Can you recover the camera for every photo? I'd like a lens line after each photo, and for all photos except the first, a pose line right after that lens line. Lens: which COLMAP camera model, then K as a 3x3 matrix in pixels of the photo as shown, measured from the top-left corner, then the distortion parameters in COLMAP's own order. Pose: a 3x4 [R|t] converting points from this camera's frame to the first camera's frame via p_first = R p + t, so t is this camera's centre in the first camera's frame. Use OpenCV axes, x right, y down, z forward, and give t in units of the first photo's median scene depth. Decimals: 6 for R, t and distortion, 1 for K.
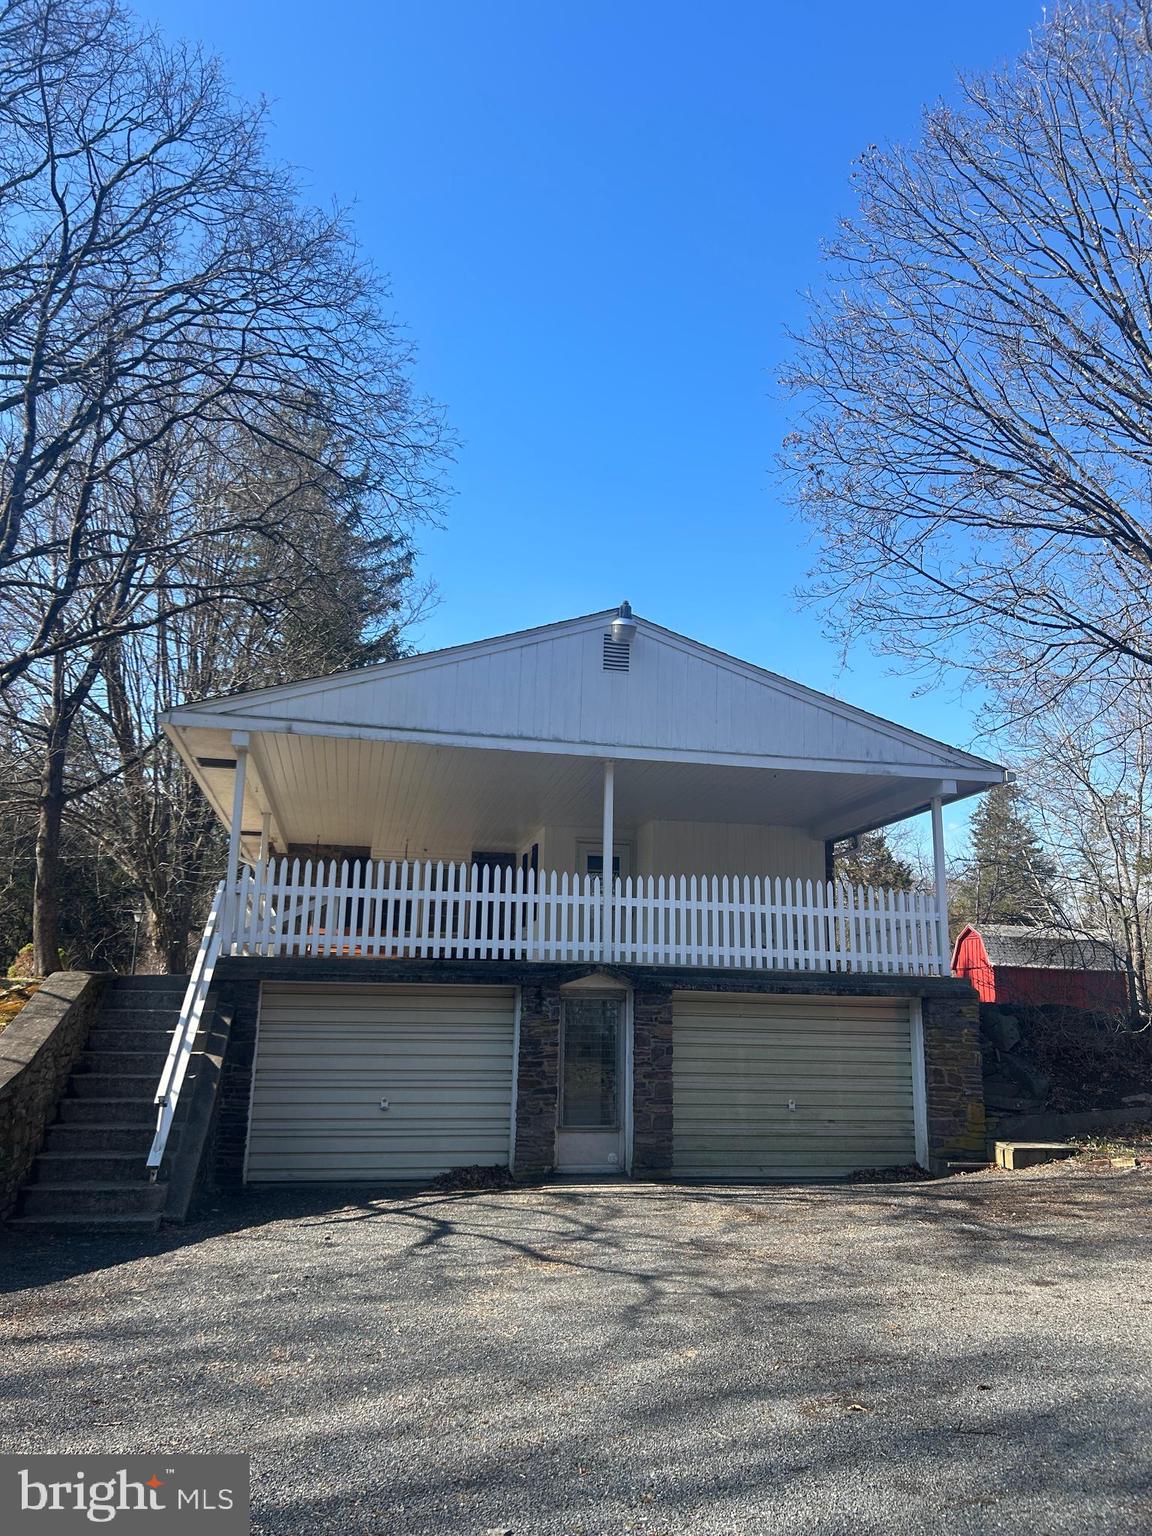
lens RADIAL K [[1161.9, 0, 577.8], [0, 1161.9, 767.5], [0, 0, 1]] dist [0.043557, -0.037588]
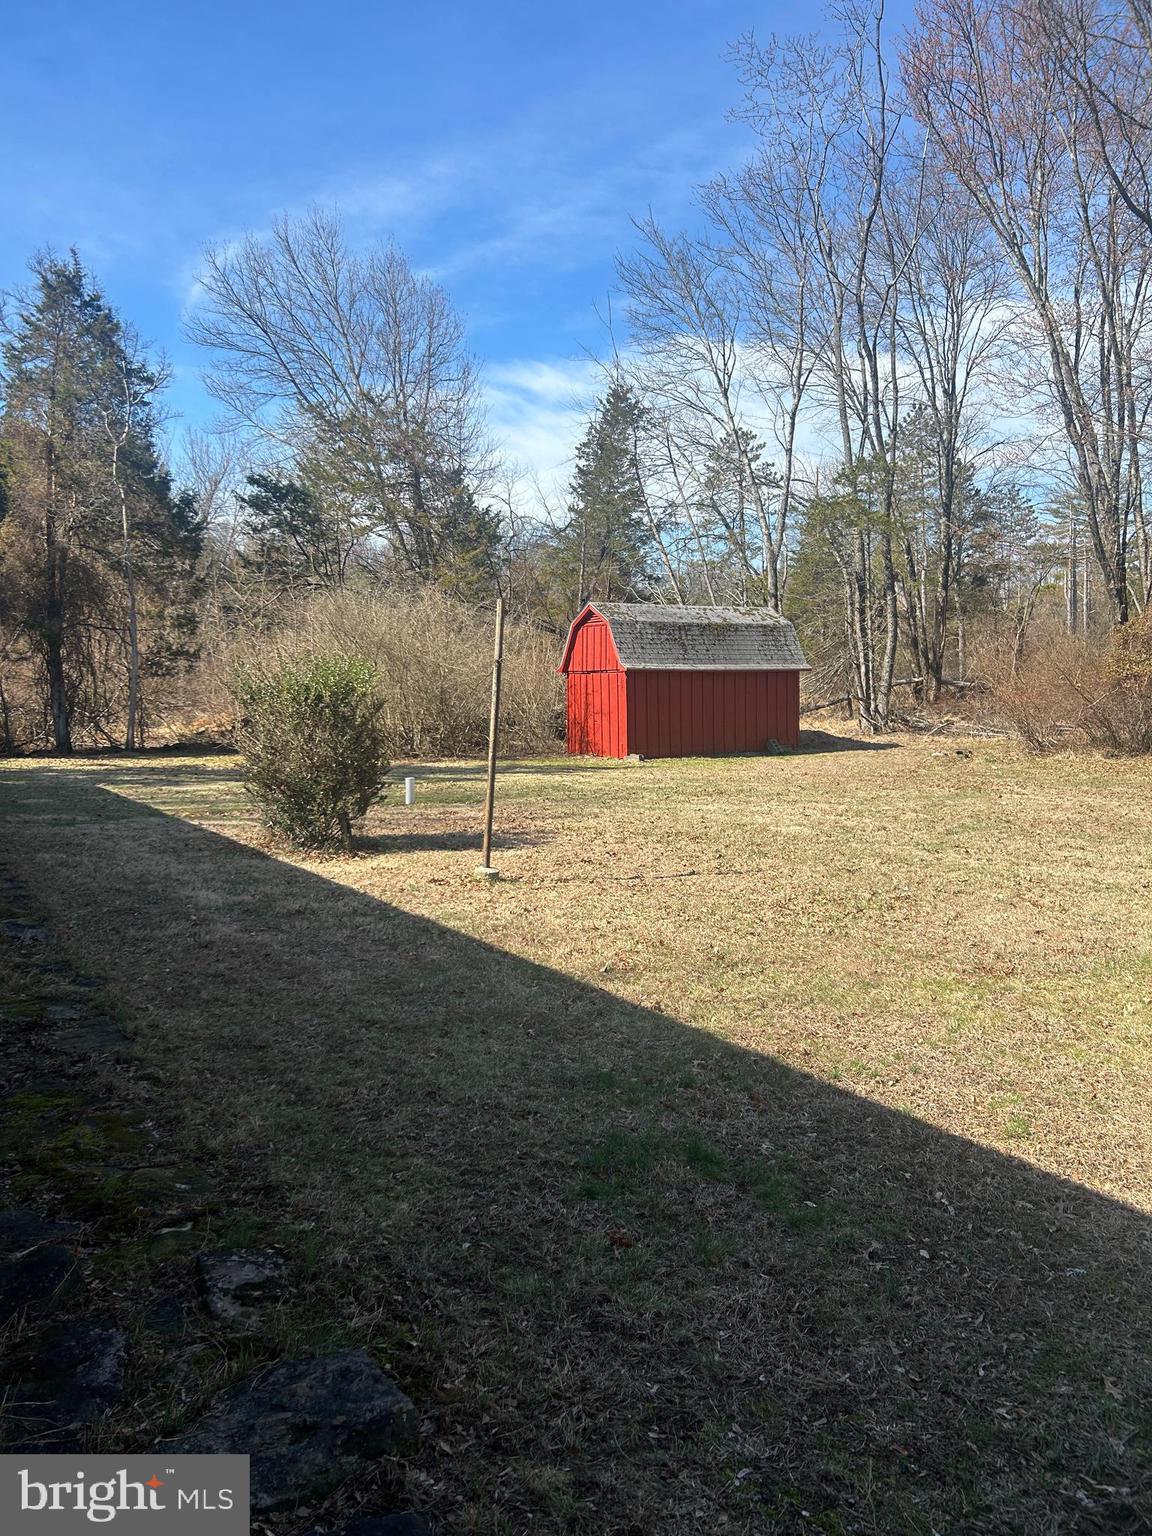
lens RADIAL K [[1161.9, 0, 576.2], [0, 1161.9, 767.4], [0, 0, 1]] dist [0.043557, -0.037588]
pose [[0.937250, -0.058925, 0.343642, 0.082537], [-0.041529, 0.959730, 0.277836, 0.035097], [-0.346175, -0.274673, 0.897060, 0.326989]]
